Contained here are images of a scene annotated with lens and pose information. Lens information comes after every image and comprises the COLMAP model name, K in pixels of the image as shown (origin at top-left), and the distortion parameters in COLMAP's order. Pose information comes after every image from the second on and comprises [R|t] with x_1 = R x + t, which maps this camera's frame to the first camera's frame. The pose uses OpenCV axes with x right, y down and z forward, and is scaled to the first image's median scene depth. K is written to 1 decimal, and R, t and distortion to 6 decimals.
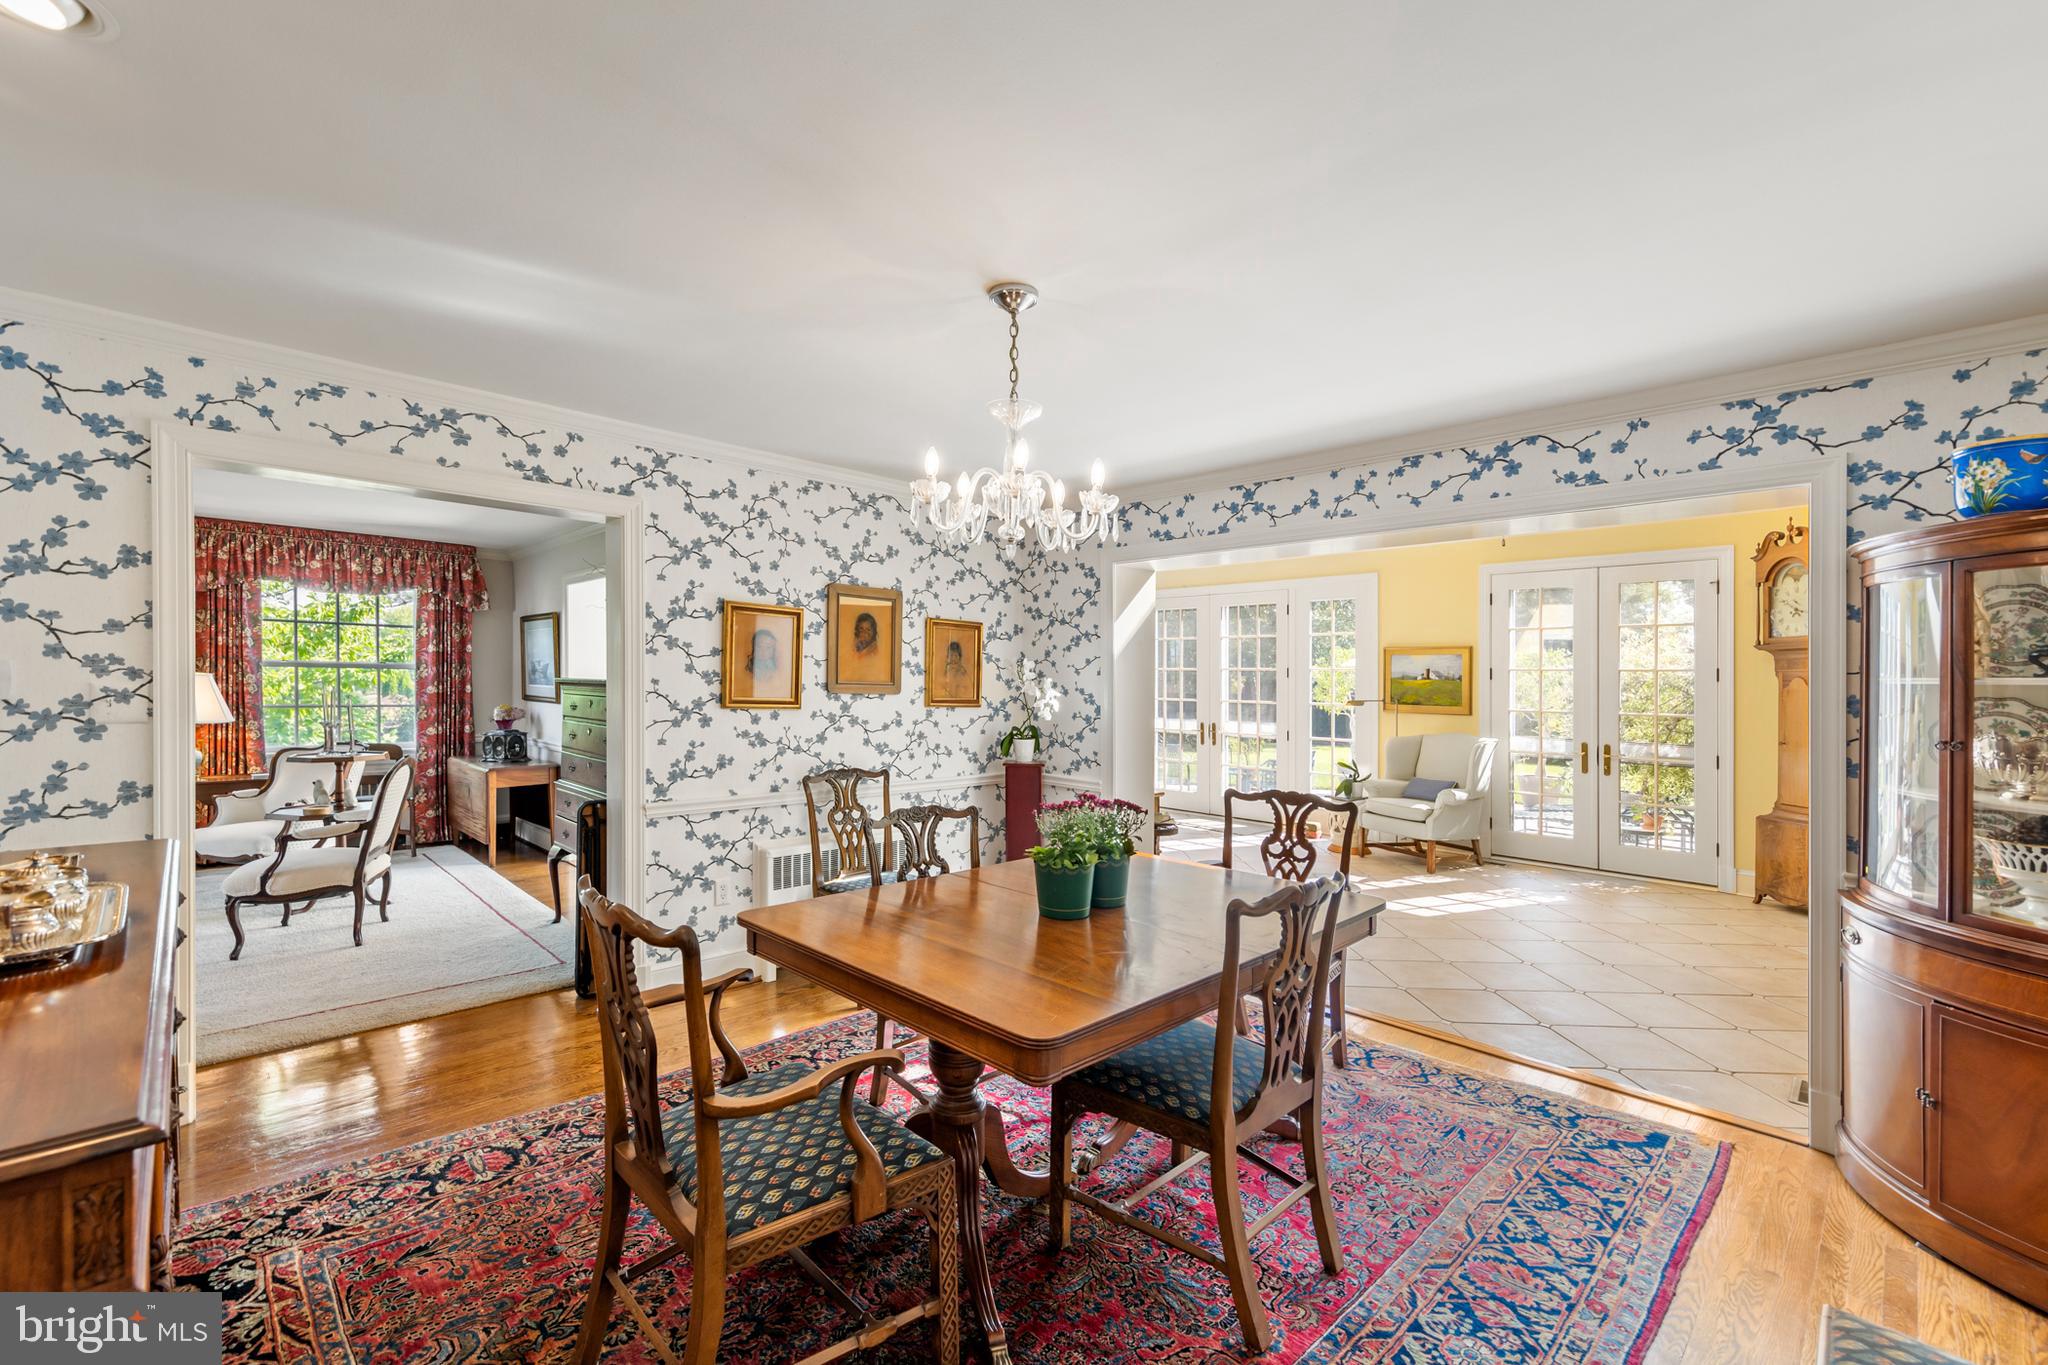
lens RADIAL K [[865.3, 0, 977.2], [0, 865.3, 665.6], [0, 0, 1]] dist [0.001377, -0.000025]
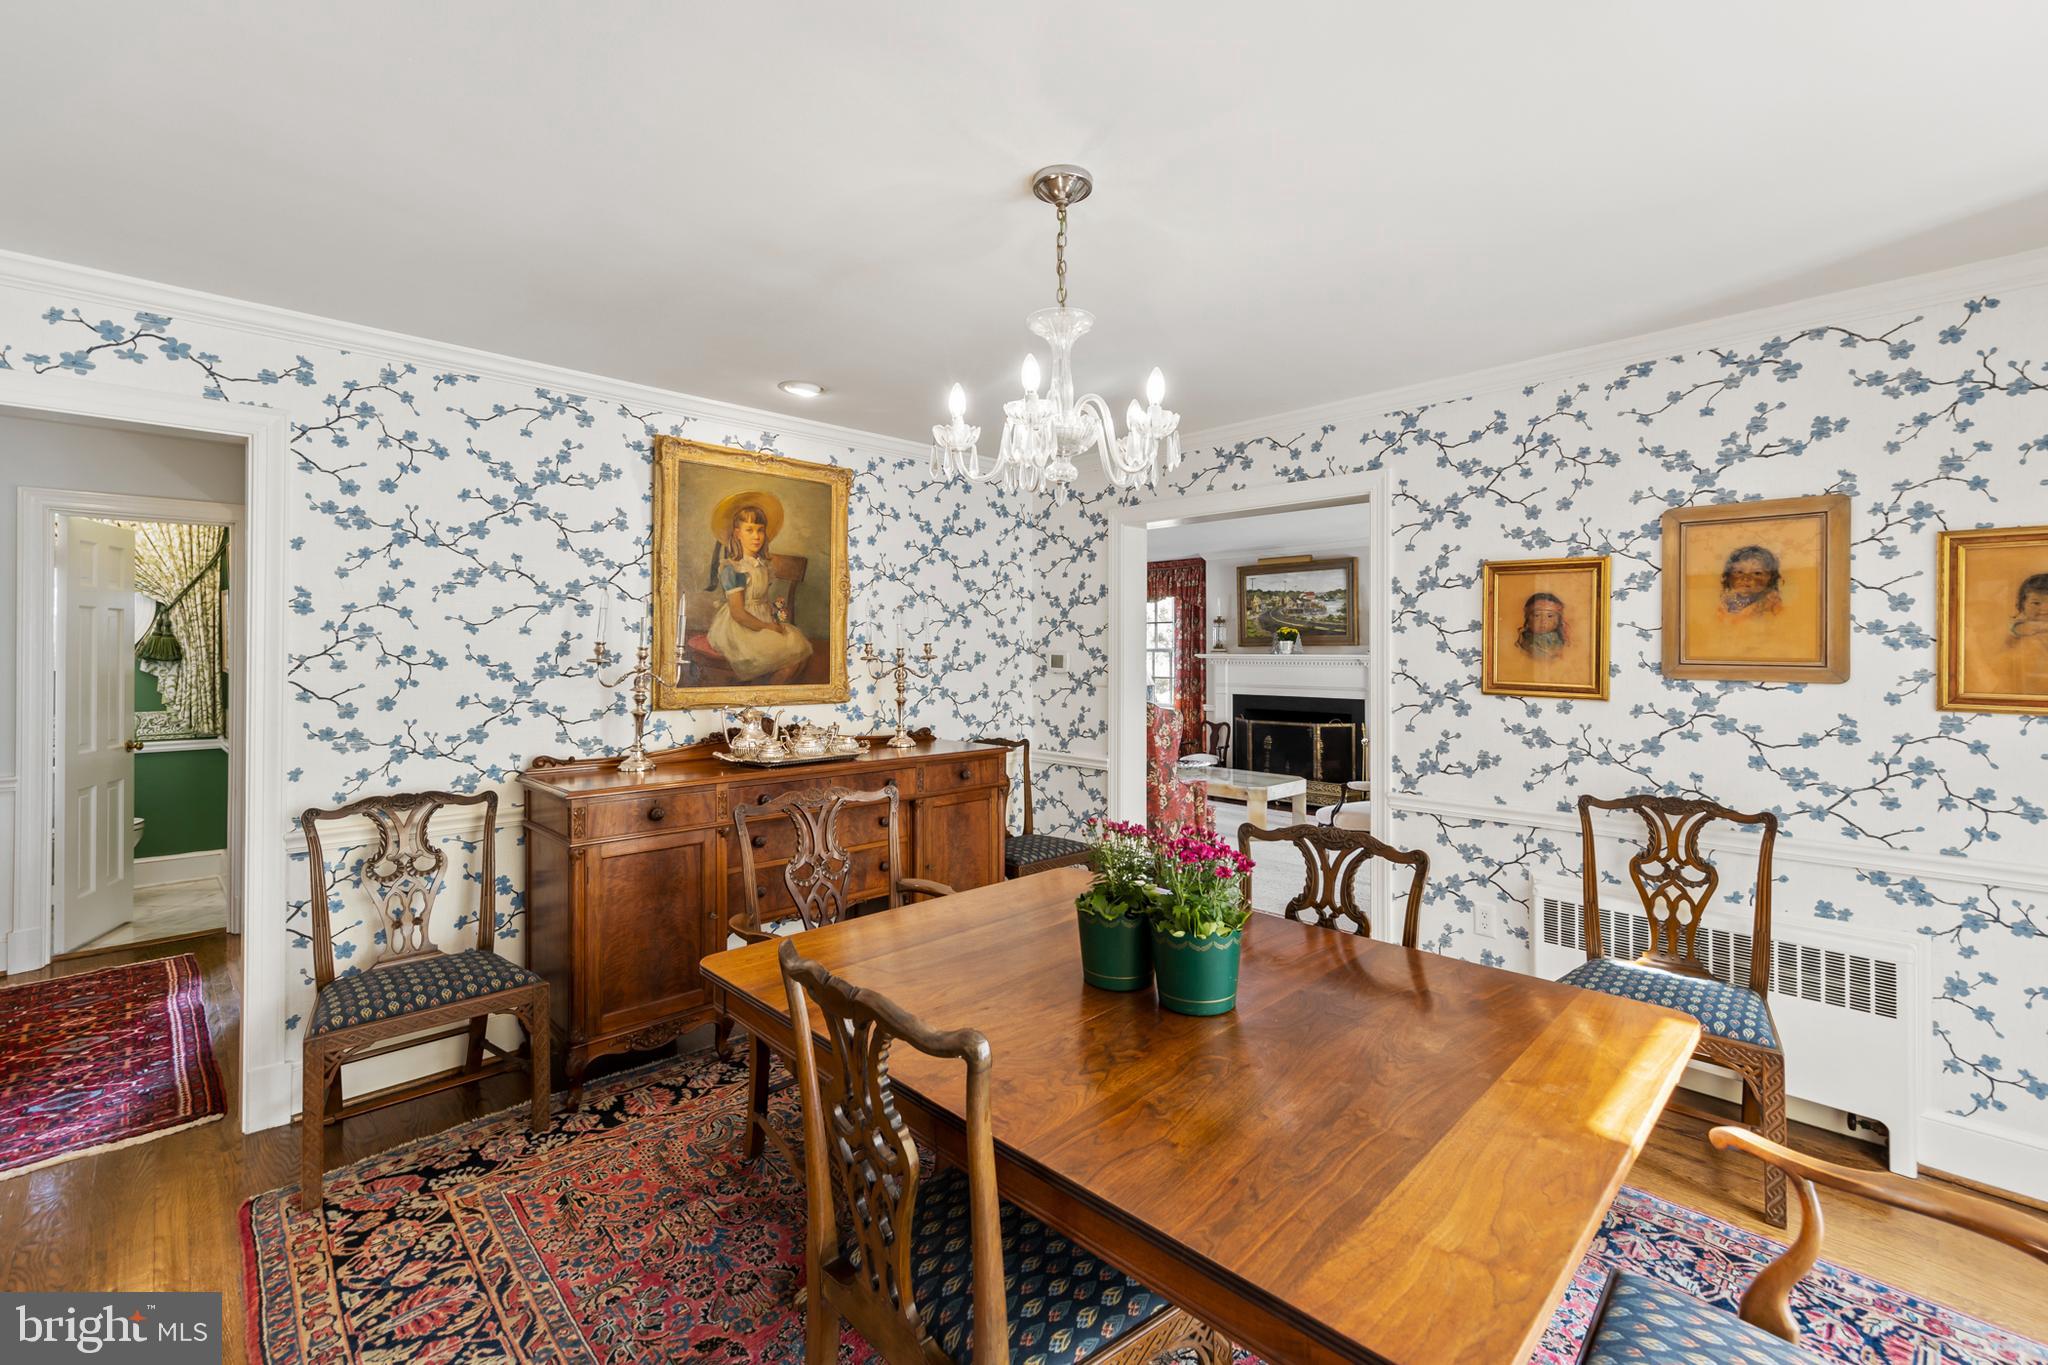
lens RADIAL K [[862.3, 0, 1073.5], [0, 862.3, 648.8], [0, 0, 1]] dist [-0.001019, -0.000082]
pose [[0.050117, -0.023189, -0.998474, 0.490072], [0.015098, 0.999634, -0.022458, 0.018439], [0.998629, -0.013950, 0.050449, 0.562541]]
